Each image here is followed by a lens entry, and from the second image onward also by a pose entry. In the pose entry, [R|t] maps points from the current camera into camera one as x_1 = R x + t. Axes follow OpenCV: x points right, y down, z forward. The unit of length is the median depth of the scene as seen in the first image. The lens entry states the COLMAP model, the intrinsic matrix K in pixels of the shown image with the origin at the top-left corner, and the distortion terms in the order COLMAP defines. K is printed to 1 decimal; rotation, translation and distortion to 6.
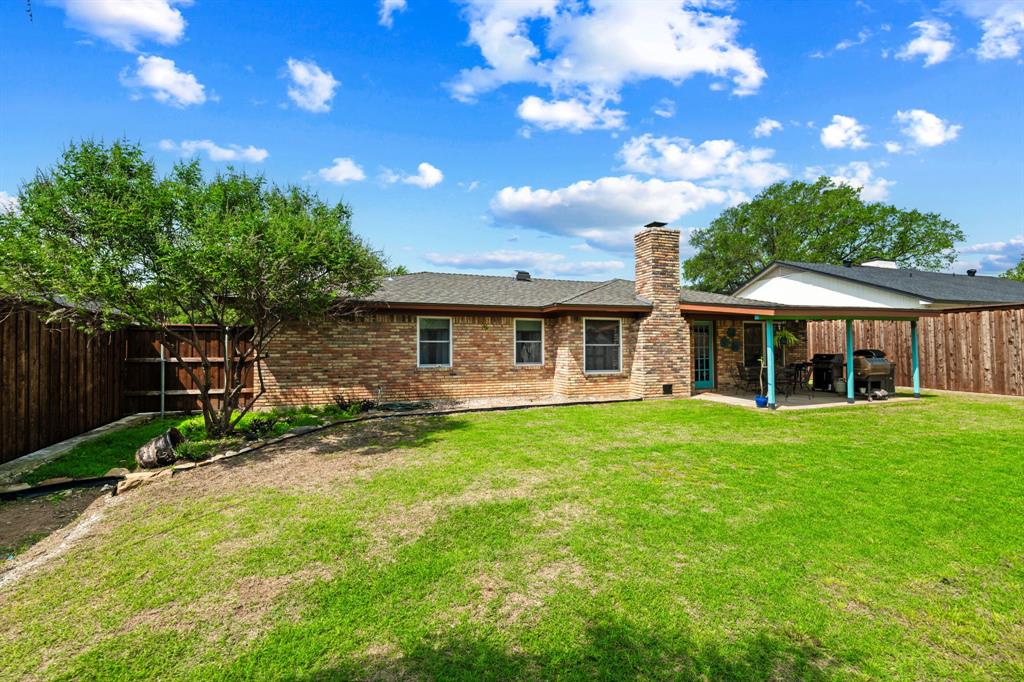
lens RADIAL K [[406.2, 0, 512.0], [0, 406.2, 341.0], [0, 0, 1]] dist [-0.002497, -0.000372]
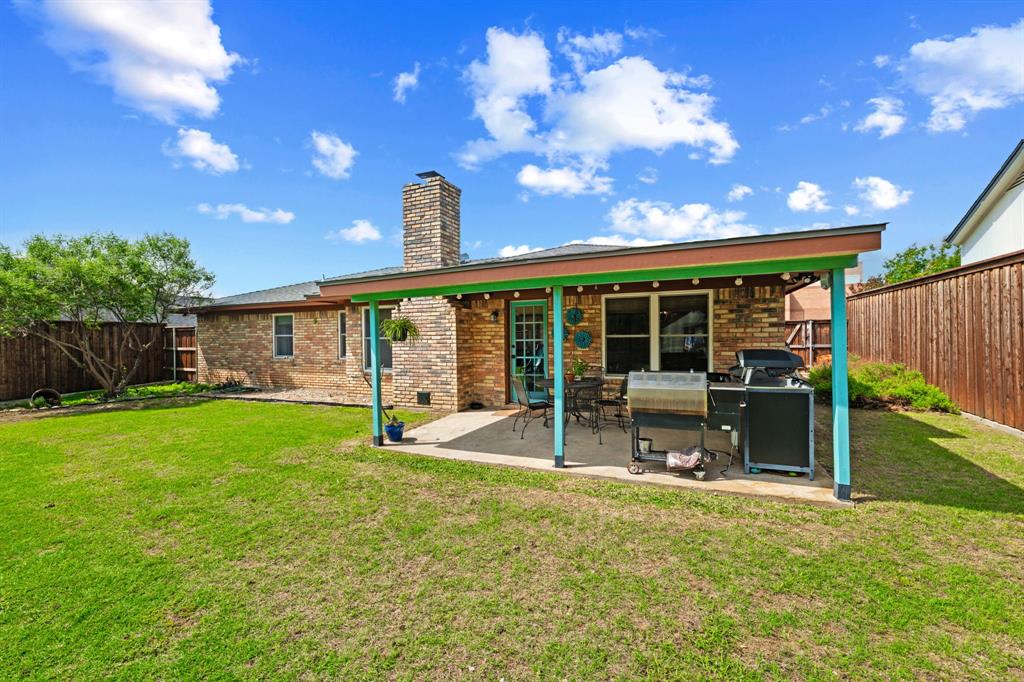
lens RADIAL K [[408.1, 0, 506.5], [0, 408.1, 338.8], [0, 0, 1]] dist [-0.001709, 0.000229]
pose [[0.743017, 0.001615, -0.669271, 0.975989], [0.023582, 0.999313, 0.028591, -0.007194], [0.668857, -0.037027, 0.742468, 0.539848]]
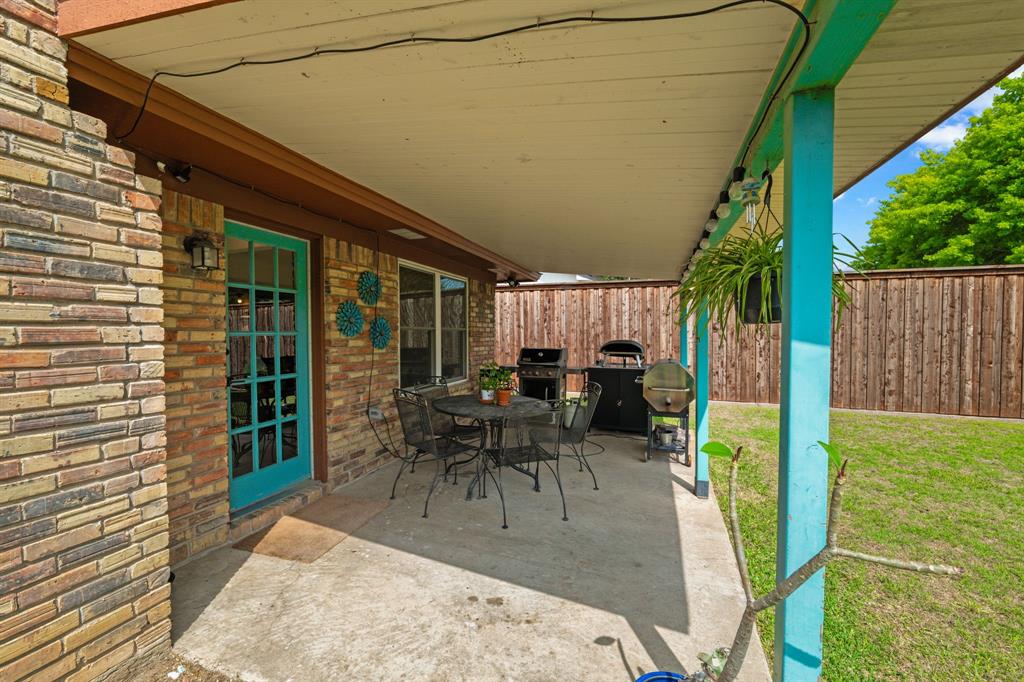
lens RADIAL K [[415.4, 0, 512.0], [0, 415.4, 341.0], [0, 0, 1]] dist [-0.002076, -0.000289]
pose [[0.614640, -0.009254, 0.788753, 0.396671], [-0.019555, 0.999445, 0.026965, 0.010953], [-0.788565, -0.031998, 0.614118, 0.800078]]
